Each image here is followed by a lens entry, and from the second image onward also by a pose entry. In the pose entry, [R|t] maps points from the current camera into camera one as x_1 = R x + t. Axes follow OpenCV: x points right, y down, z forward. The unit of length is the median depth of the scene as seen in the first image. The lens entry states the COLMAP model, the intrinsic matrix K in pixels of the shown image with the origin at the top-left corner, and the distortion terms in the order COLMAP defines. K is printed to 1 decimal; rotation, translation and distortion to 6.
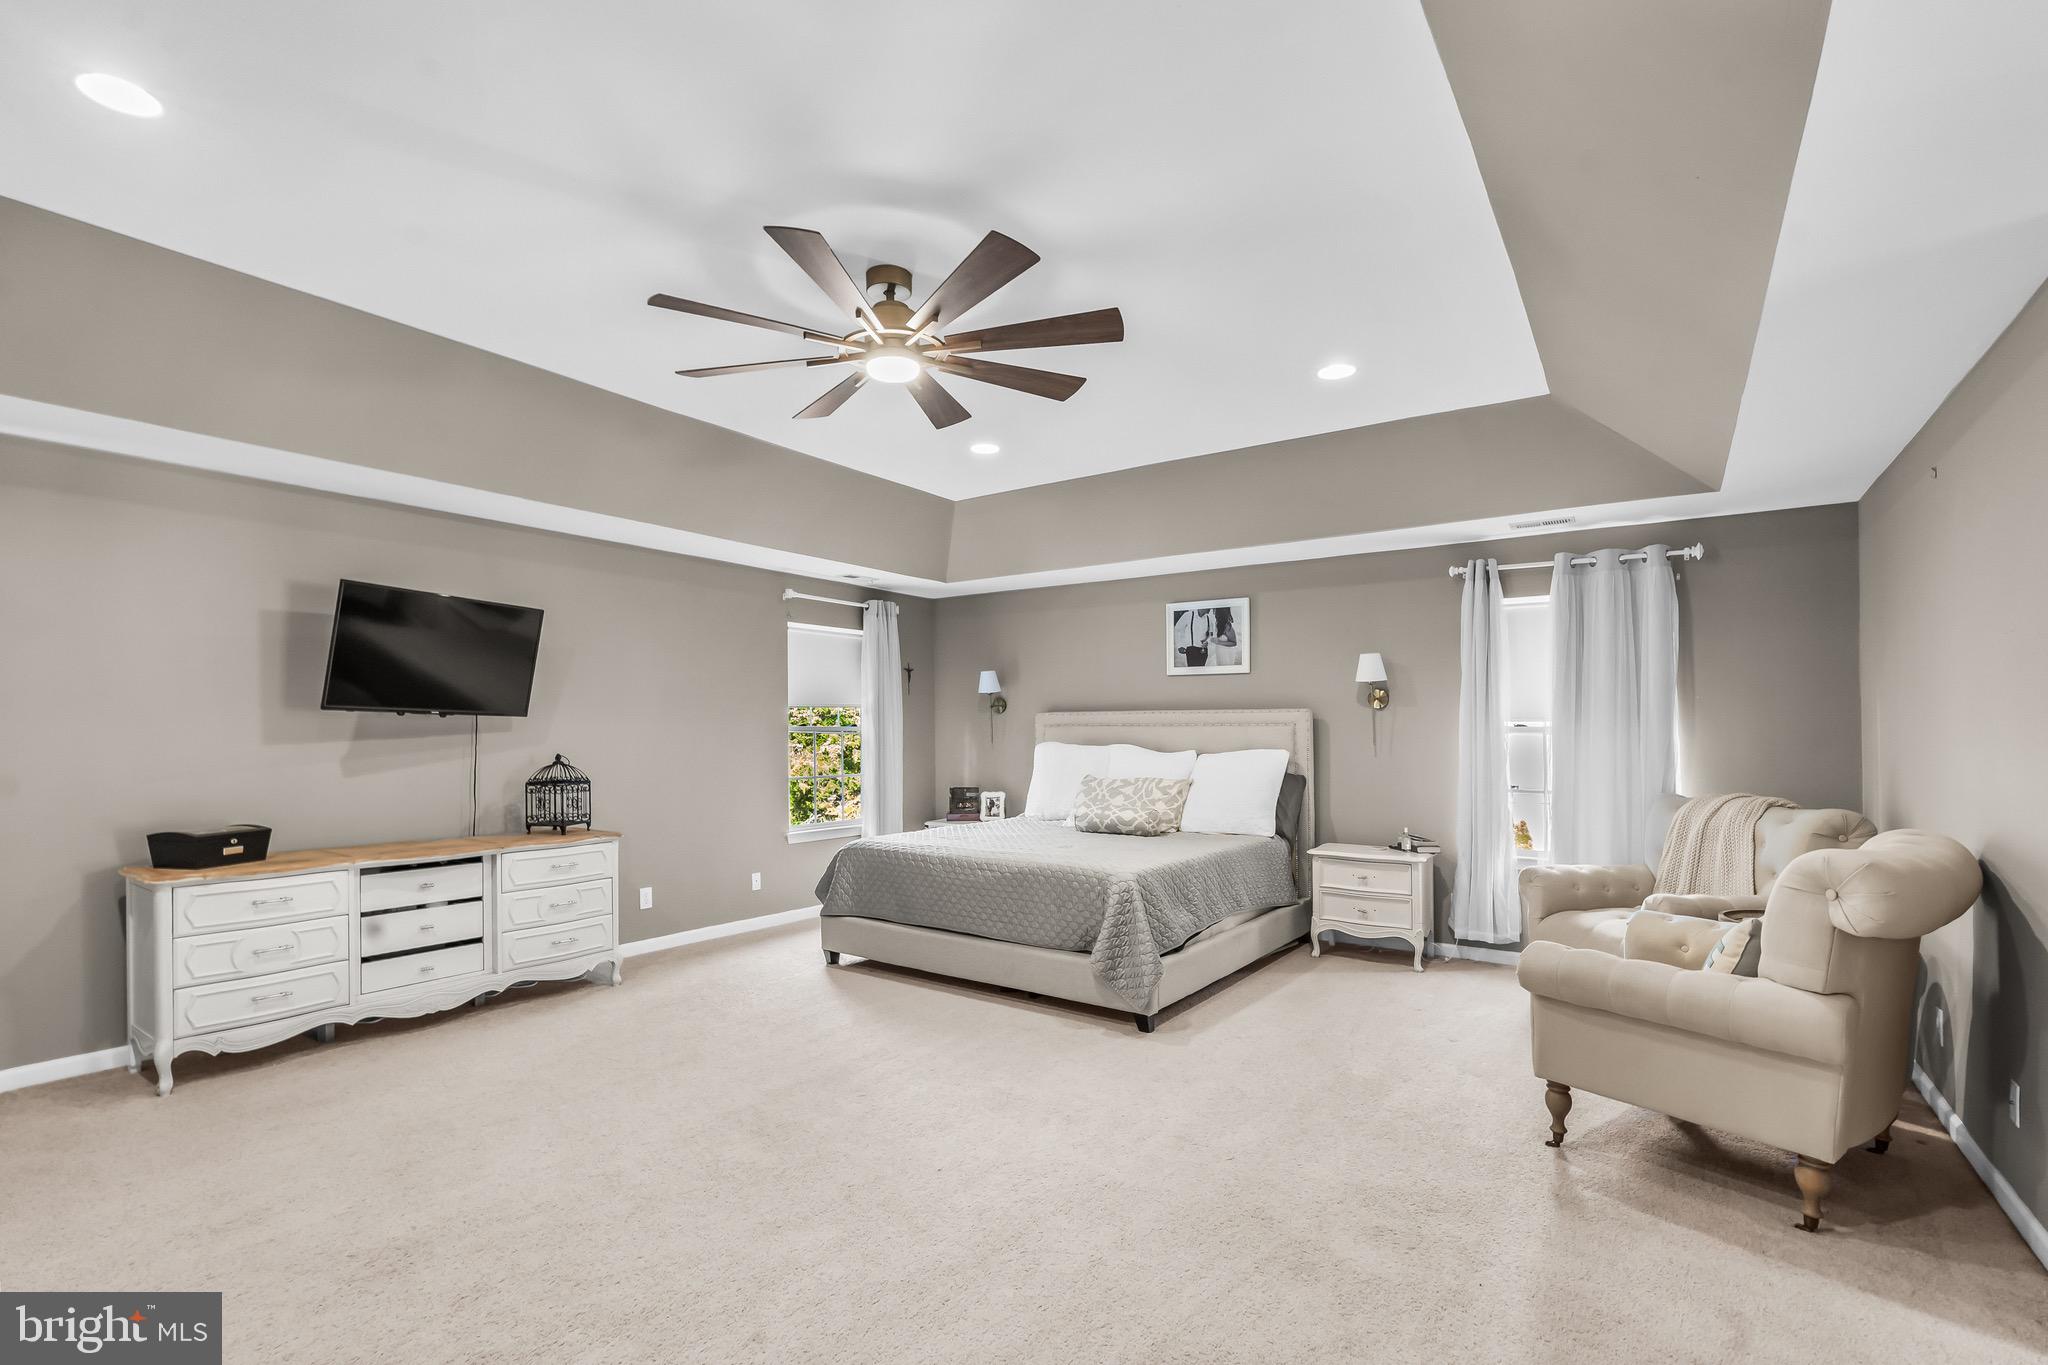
lens RADIAL K [[911.4, 0, 1012.8], [0, 911.4, 703.4], [0, 0, 1]] dist [-0.000495, -0.000034]
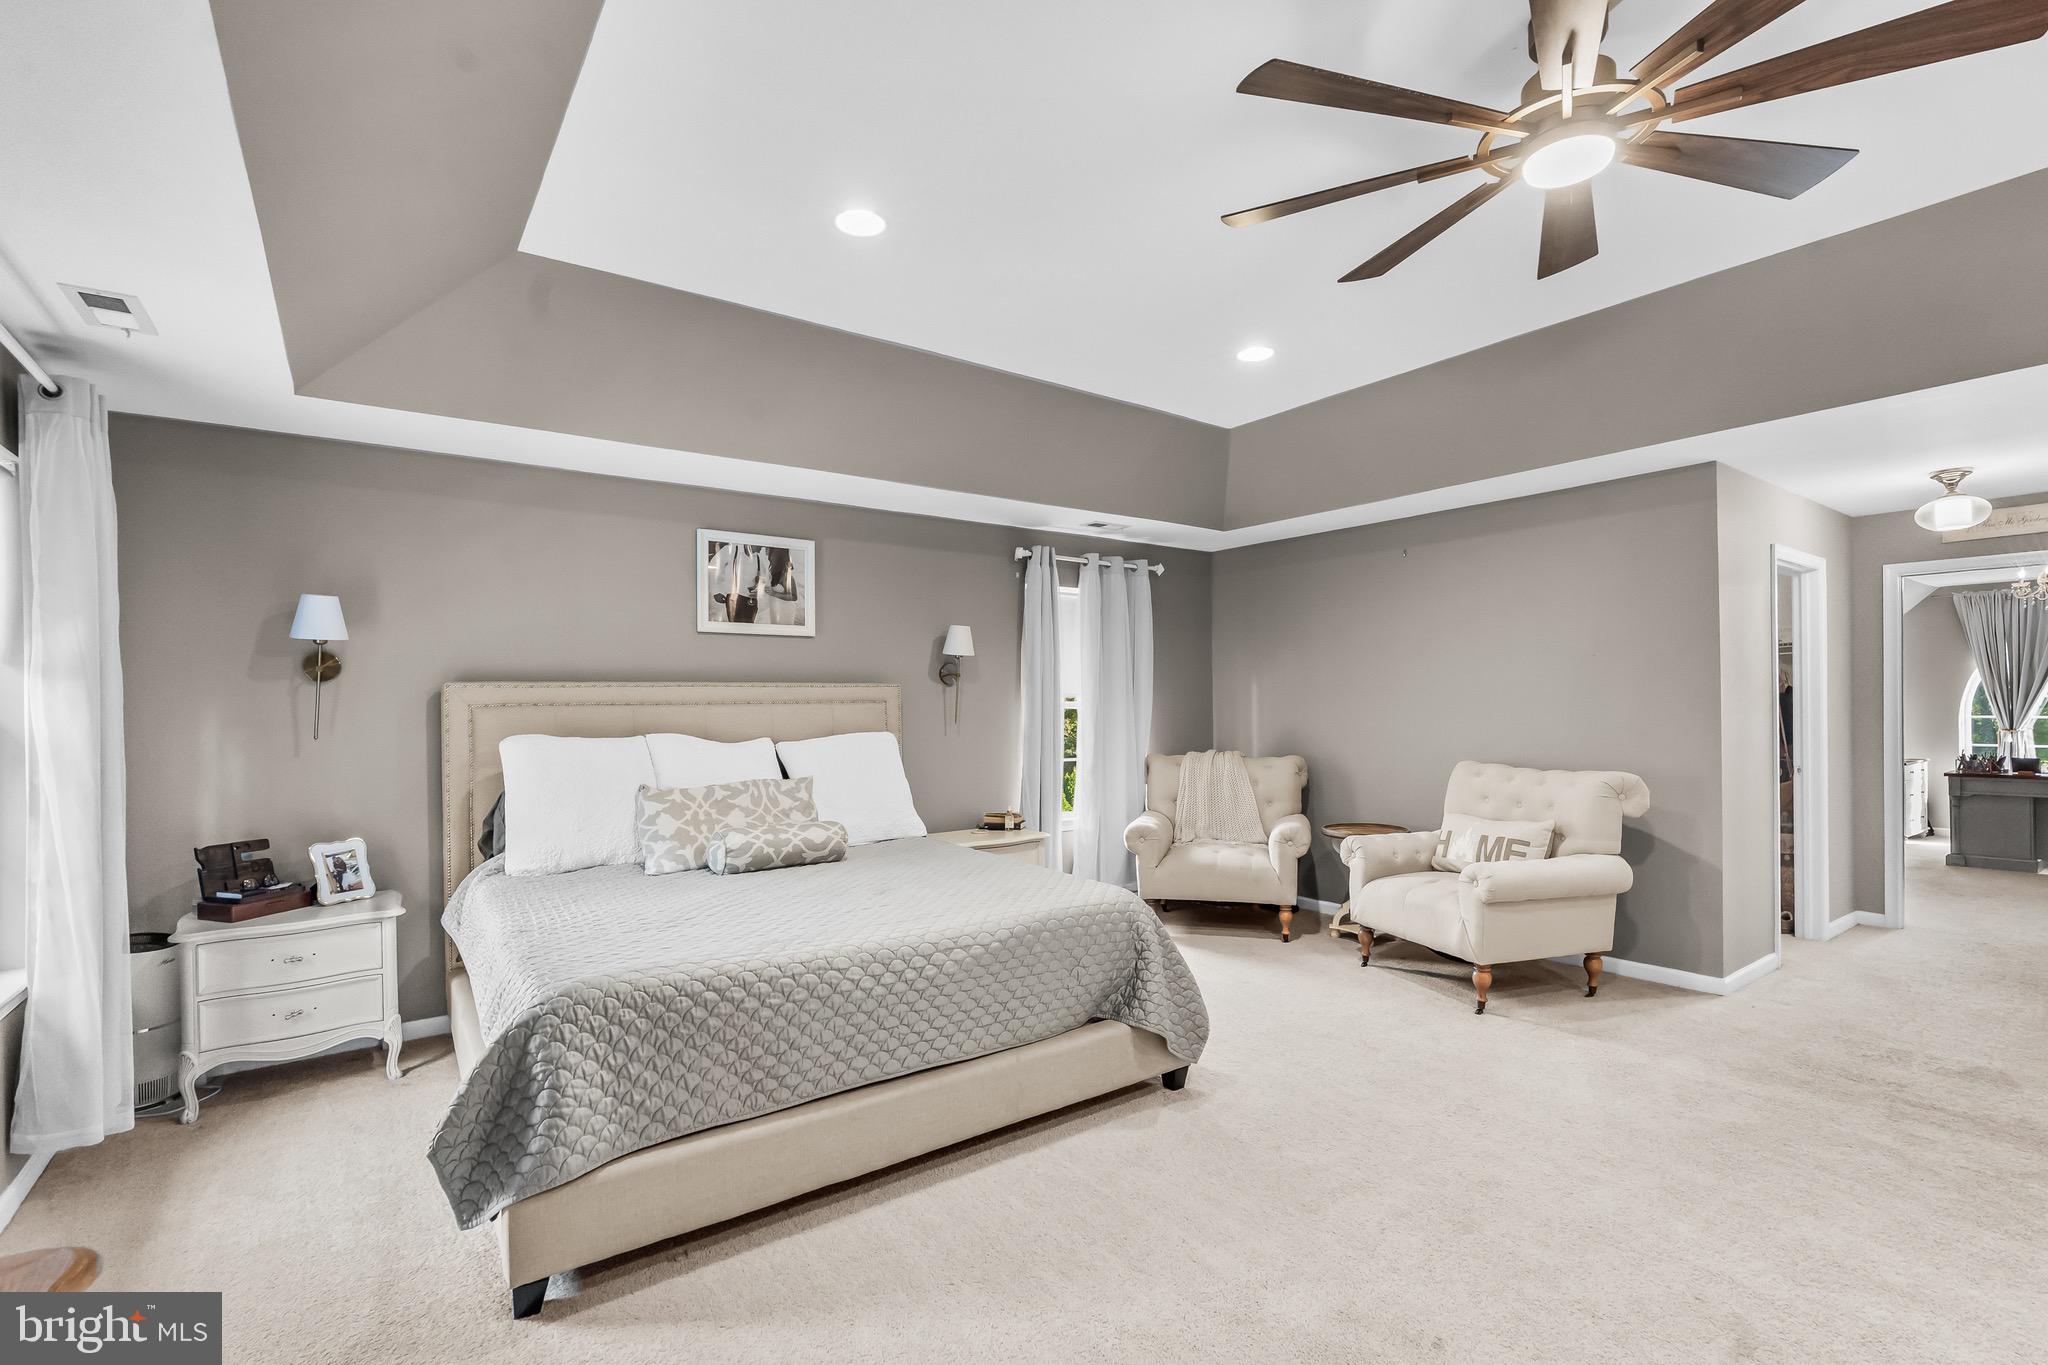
lens RADIAL K [[911.4, 0, 1012.8], [0, 911.4, 703.4], [0, 0, 1]] dist [-0.000495, -0.000034]
pose [[0.322740, -0.006006, 0.946469, -0.429337], [-0.017869, 0.999763, 0.012438, 0.011137], [-0.946319, -0.020927, 0.322556, 0.578524]]
